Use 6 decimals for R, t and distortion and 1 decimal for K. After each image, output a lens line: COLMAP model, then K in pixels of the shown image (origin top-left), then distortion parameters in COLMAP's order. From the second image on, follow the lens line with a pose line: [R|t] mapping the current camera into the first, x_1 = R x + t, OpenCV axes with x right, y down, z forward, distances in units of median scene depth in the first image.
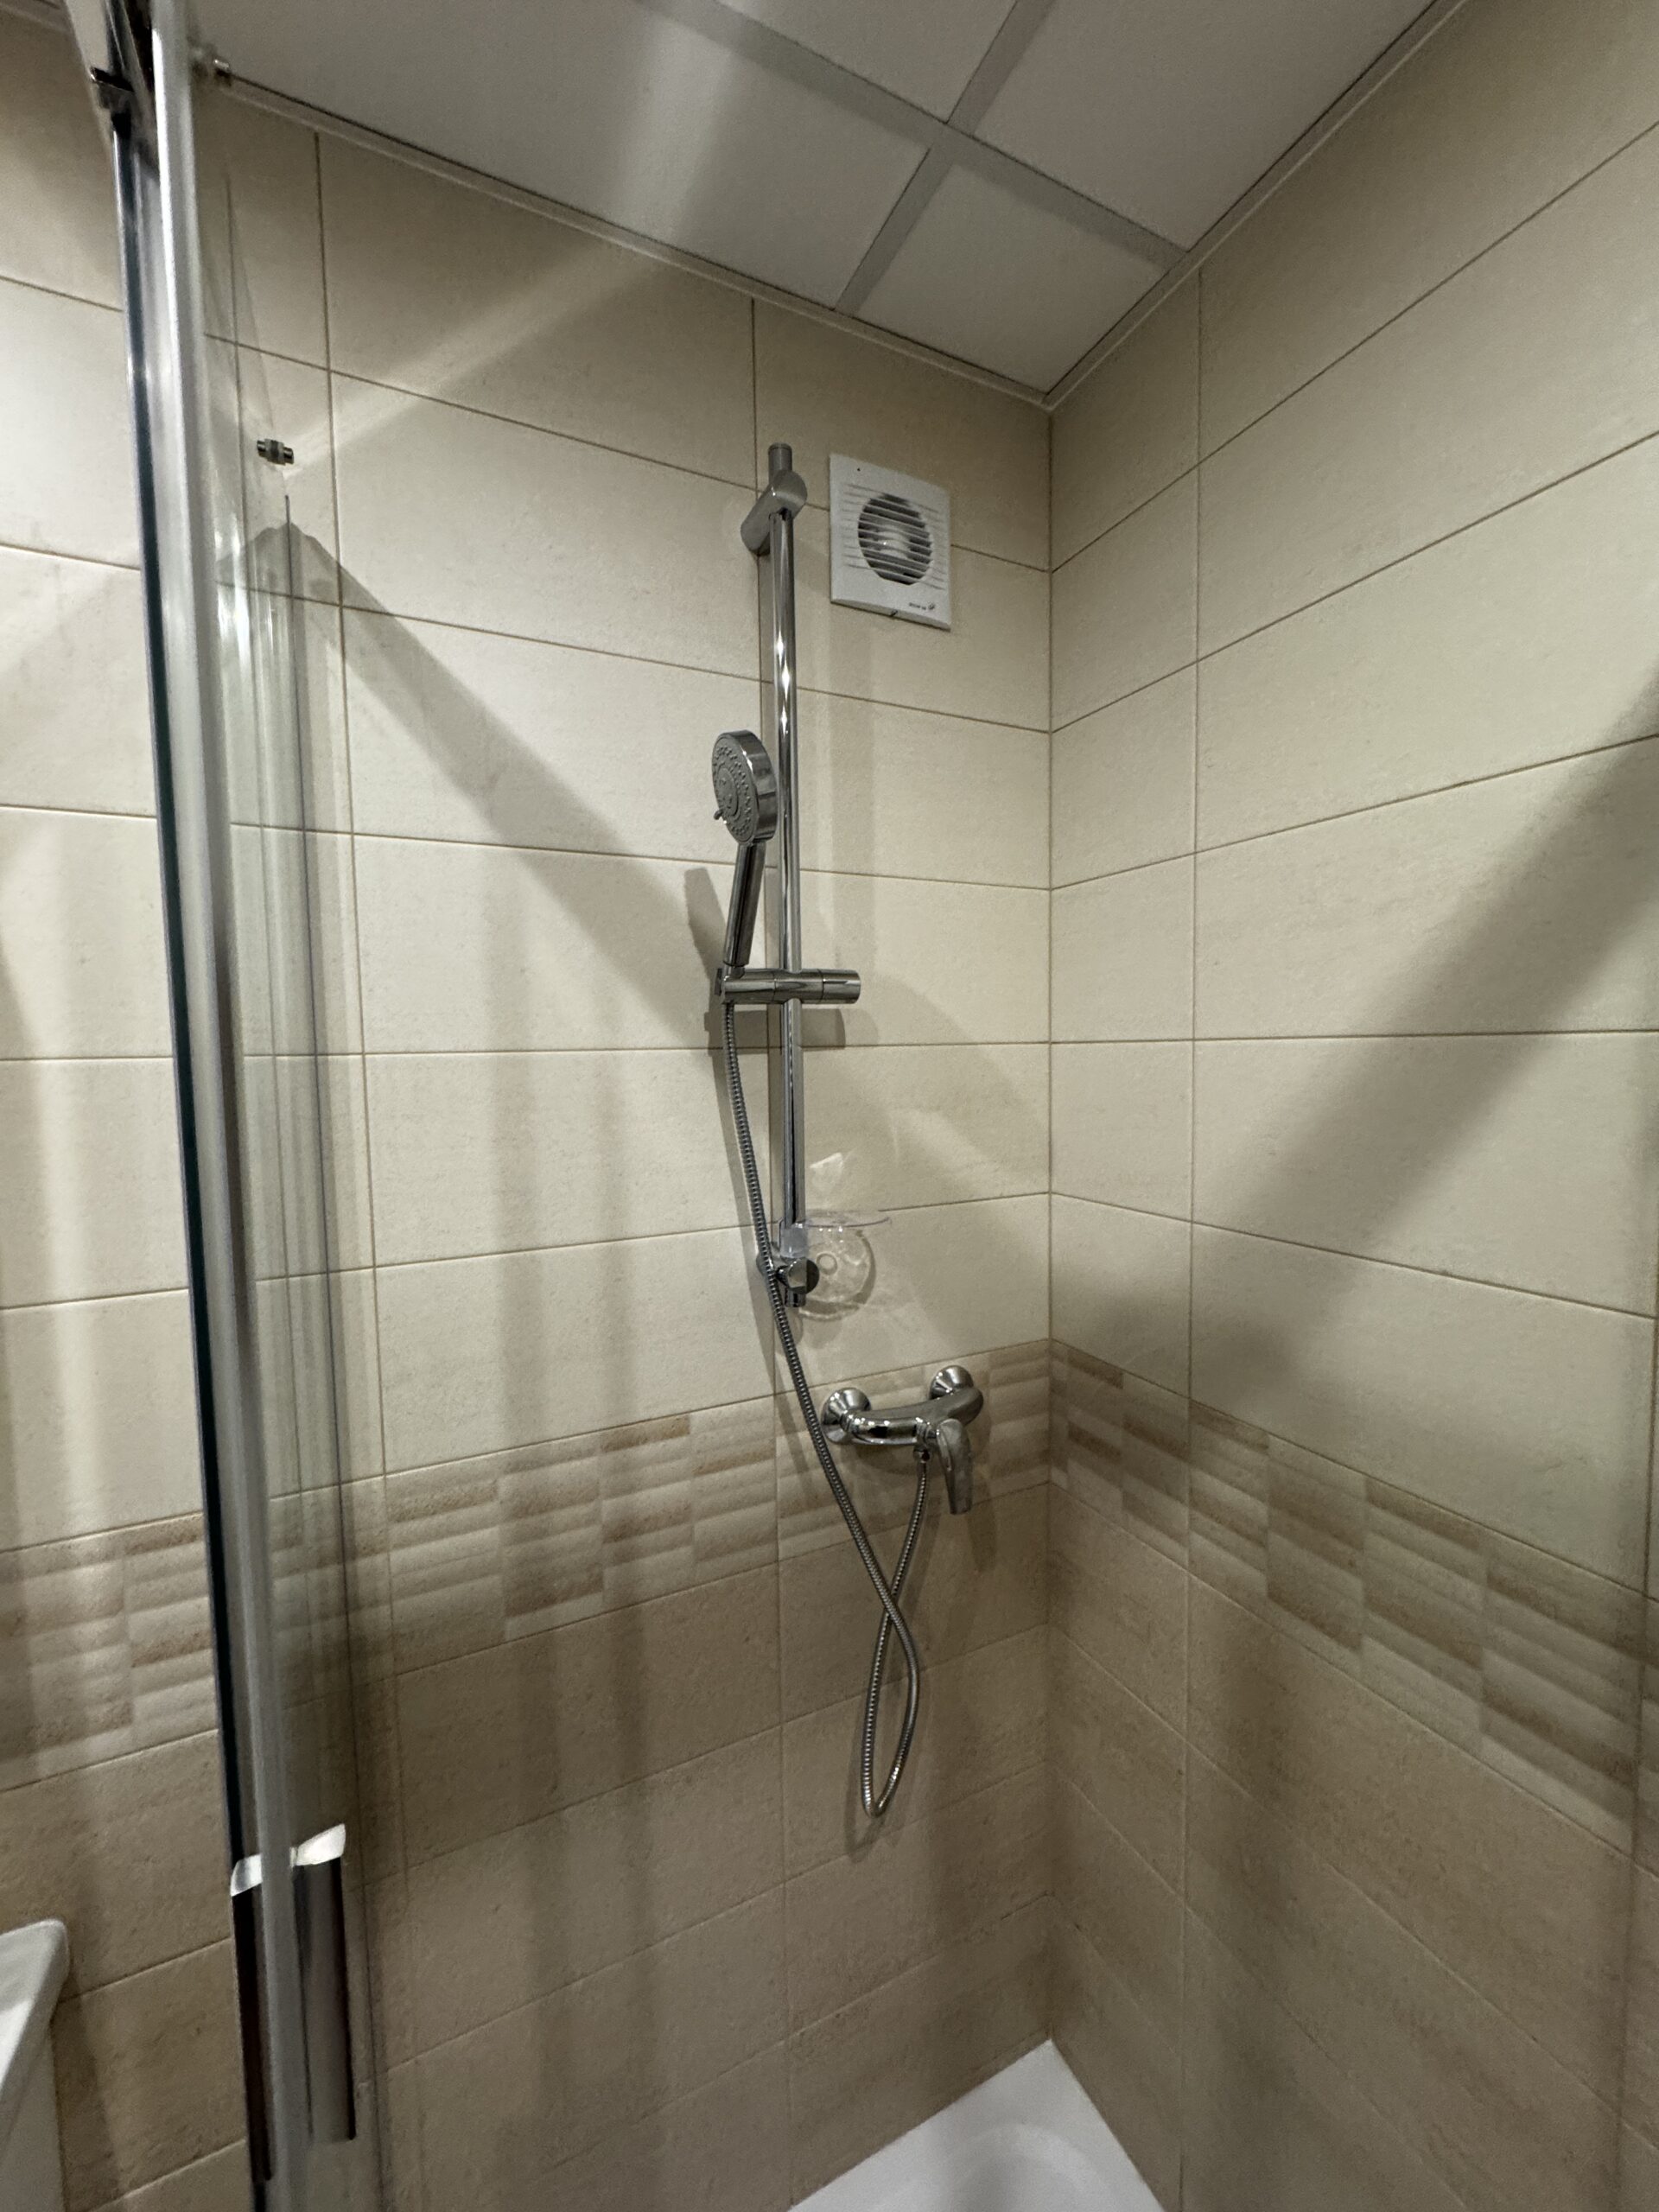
lens RADIAL K [[882.7, 0, 836.0], [0, 882.7, 1104.4], [0, 0, 1]] dist [-0.001129, 0.000184]
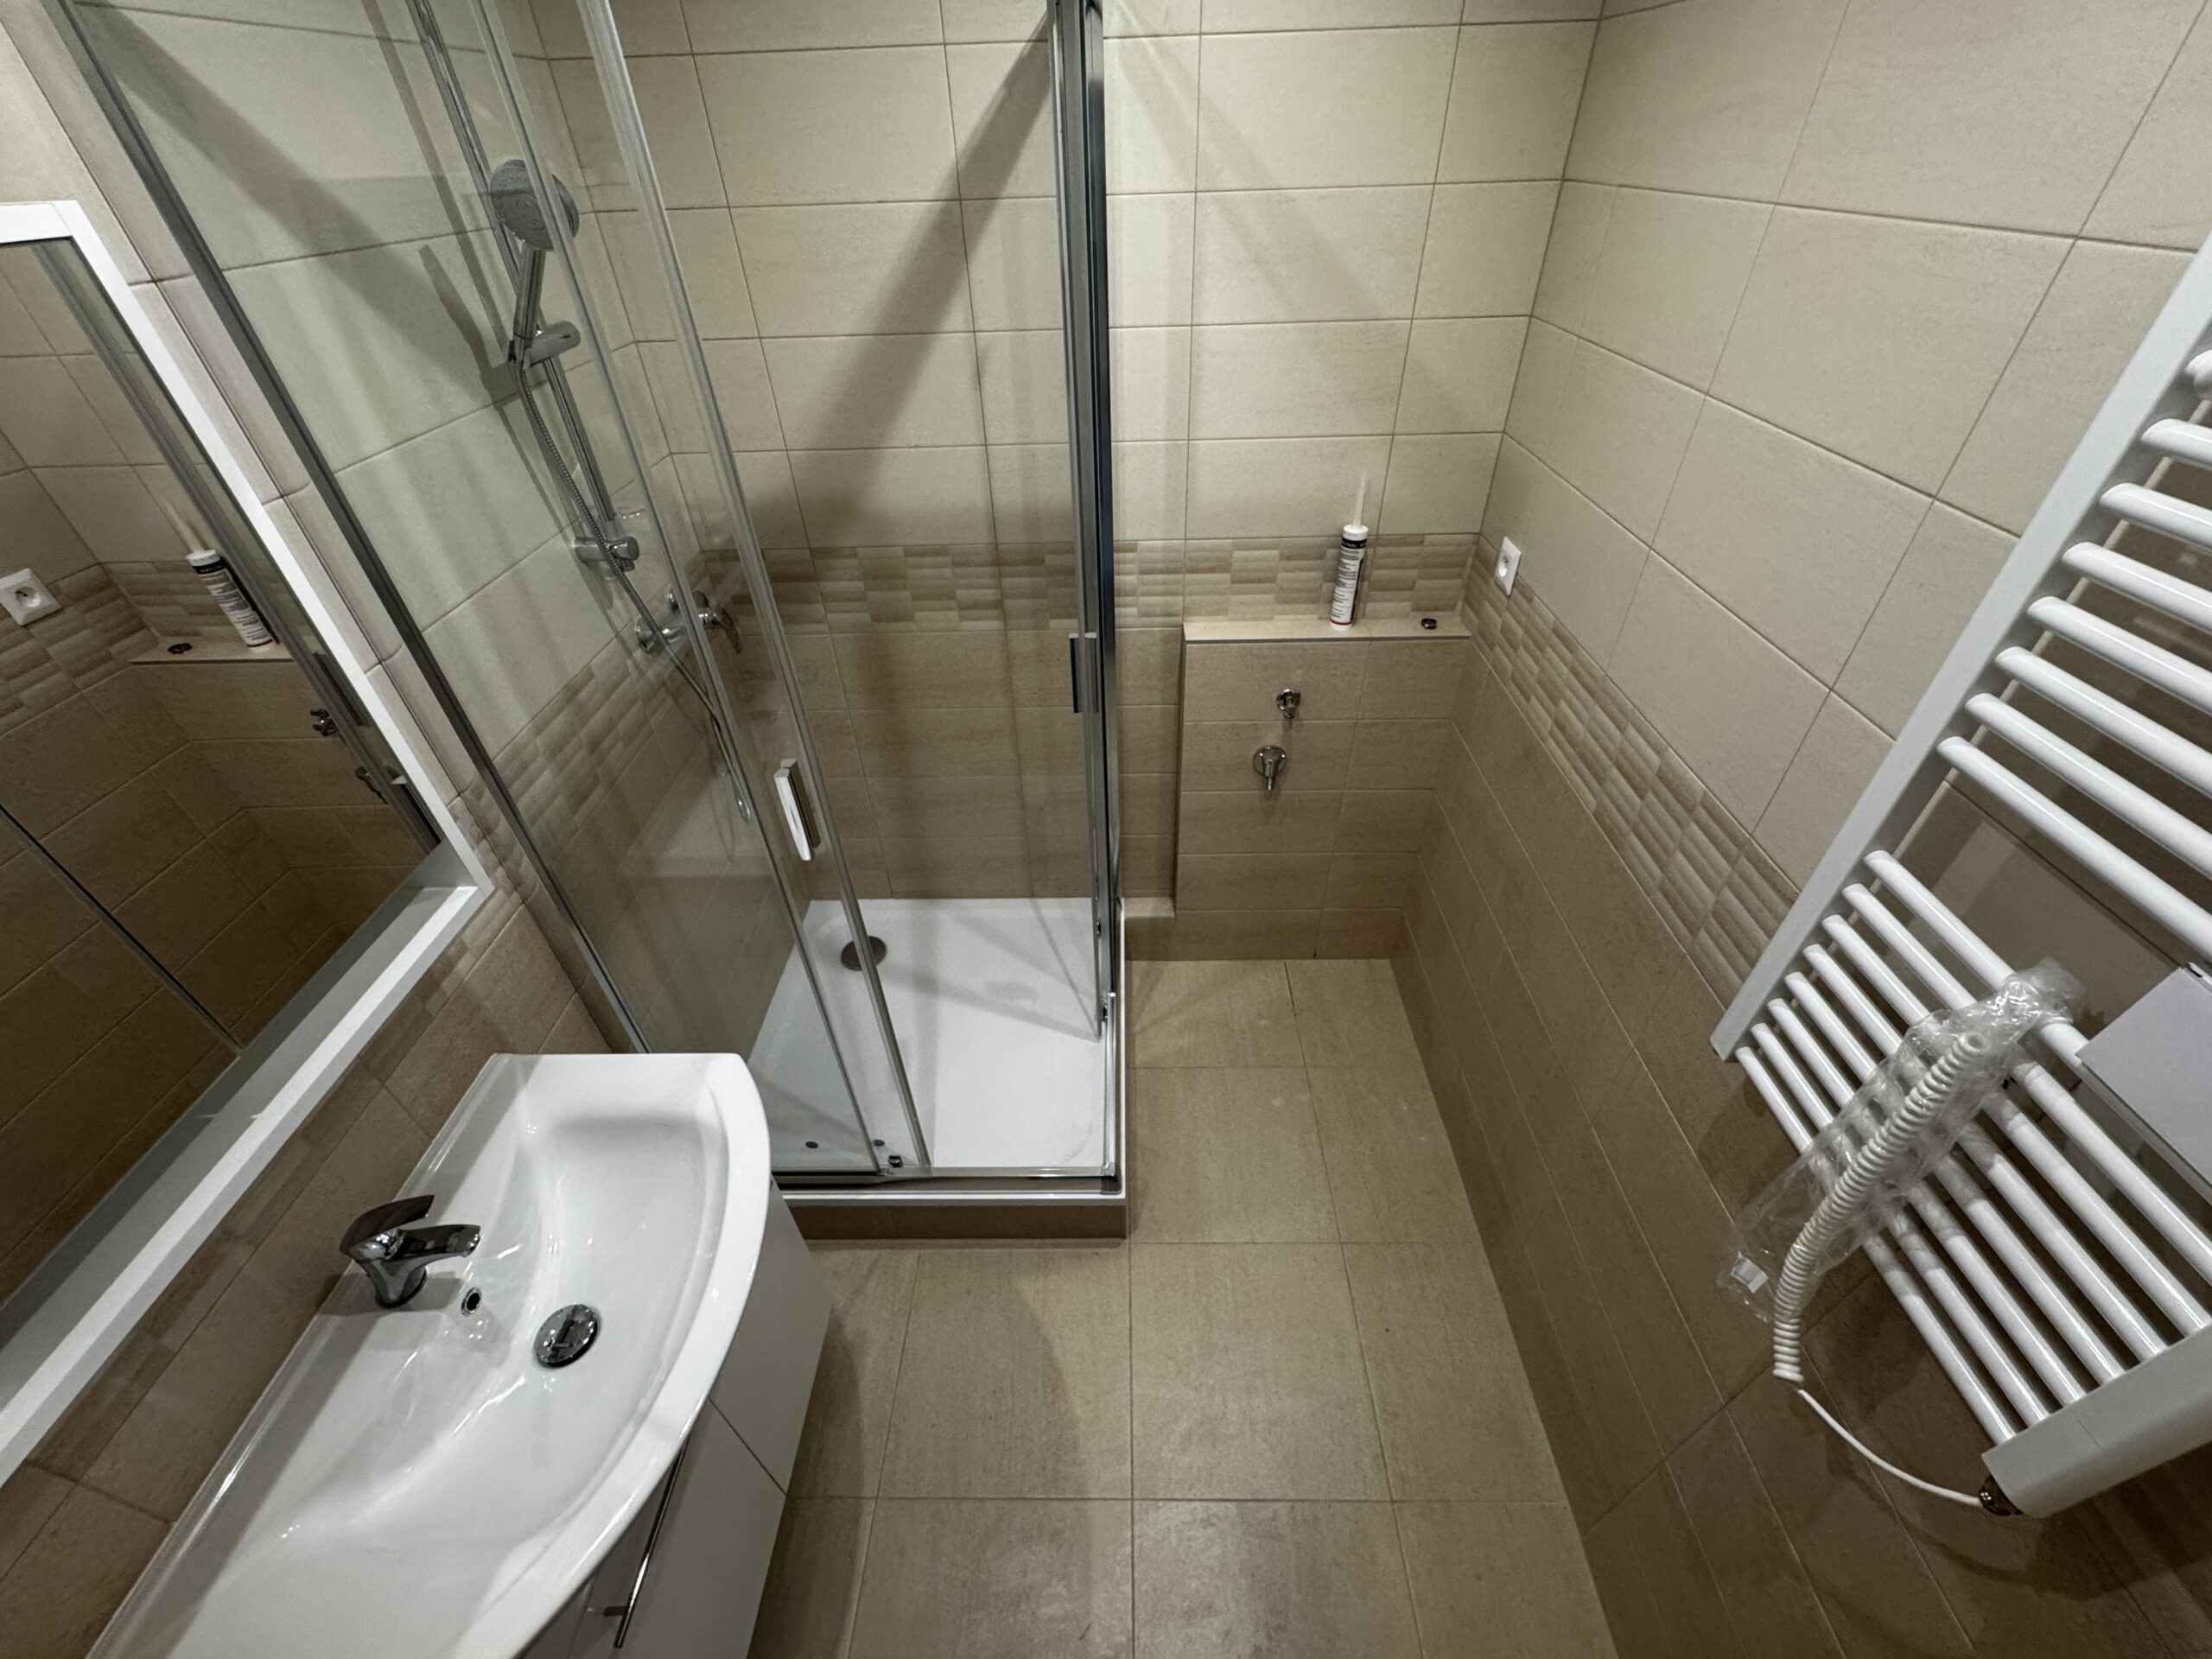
lens RADIAL K [[882.7, 0, 1108.7], [0, 882.7, 825.2], [0, 0, 1]] dist [-0.001129, 0.000184]
pose [[0.455156, -0.549387, 0.700719, -0.976496], [0.074245, 0.807637, 0.584988, -0.252202], [-0.887311, -0.214236, 0.408389, -0.487202]]
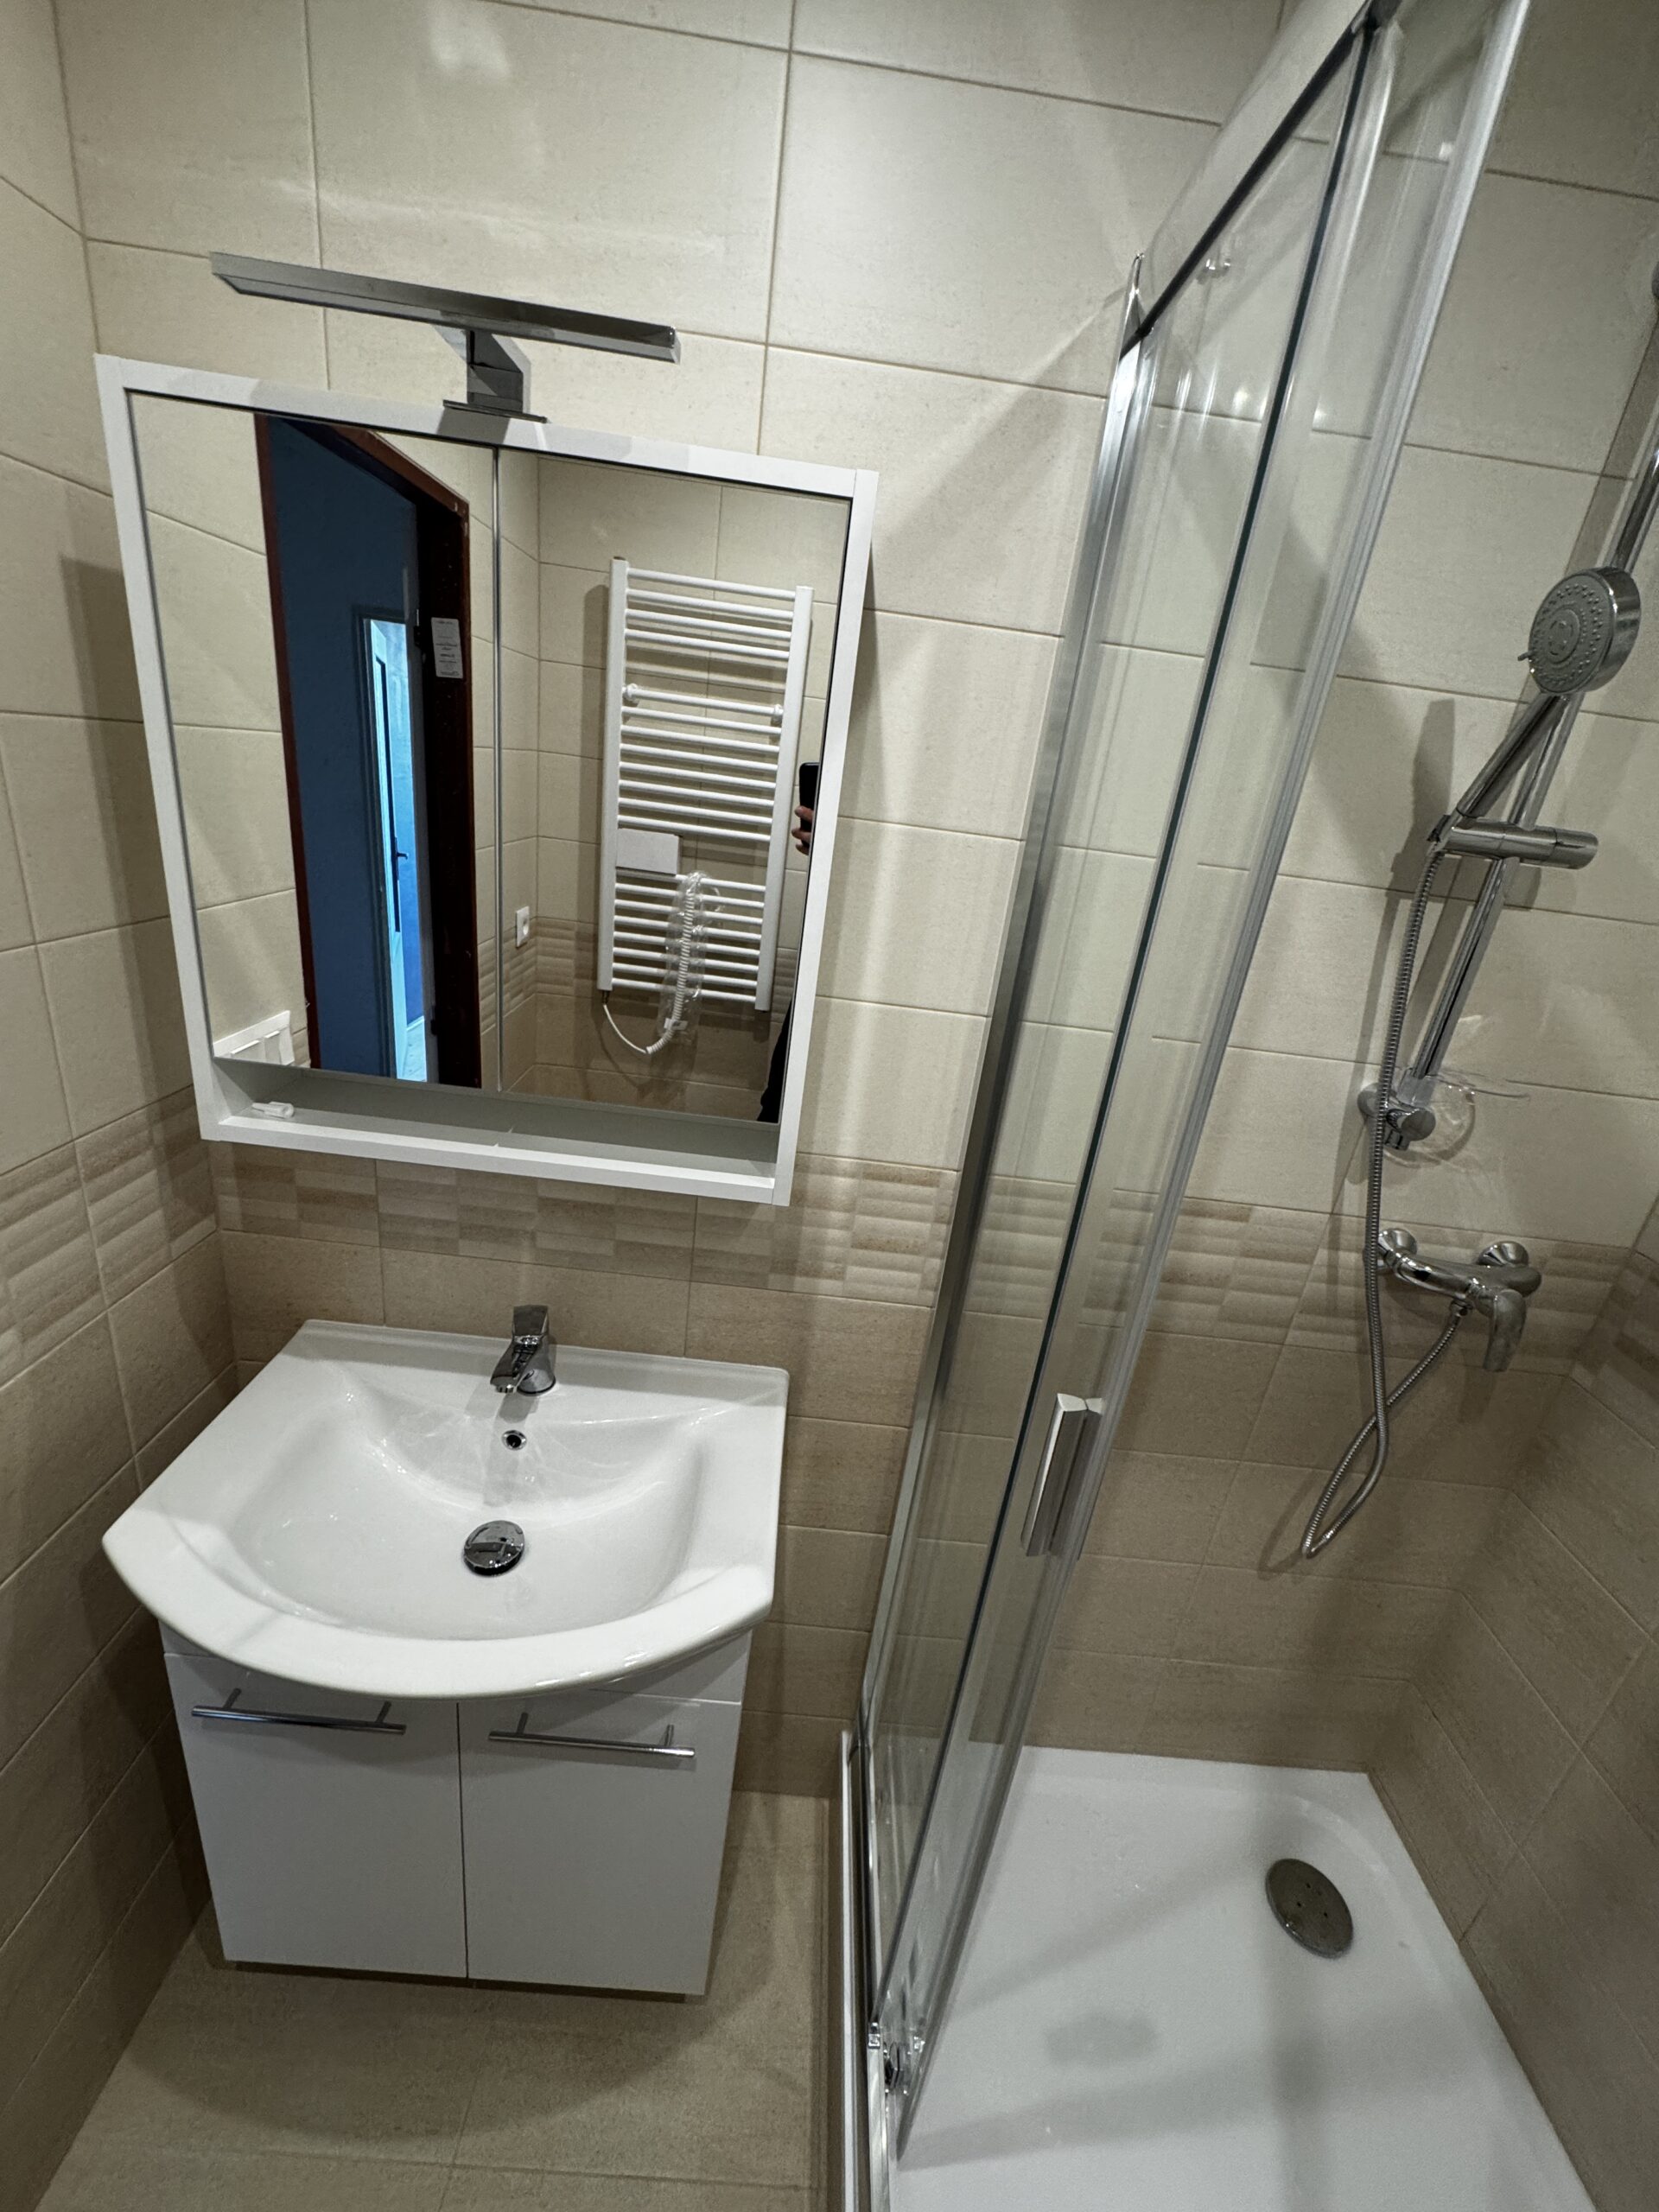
lens RADIAL K [[882.7, 0, 836.0], [0, 882.7, 1104.4], [0, 0, 1]] dist [-0.001129, 0.000184]
pose [[0.886904, 0.276634, -0.369966, -0.257759], [-0.168931, 0.939622, 0.297612, -0.024941], [0.429958, -0.201454, 0.880087, -0.219314]]
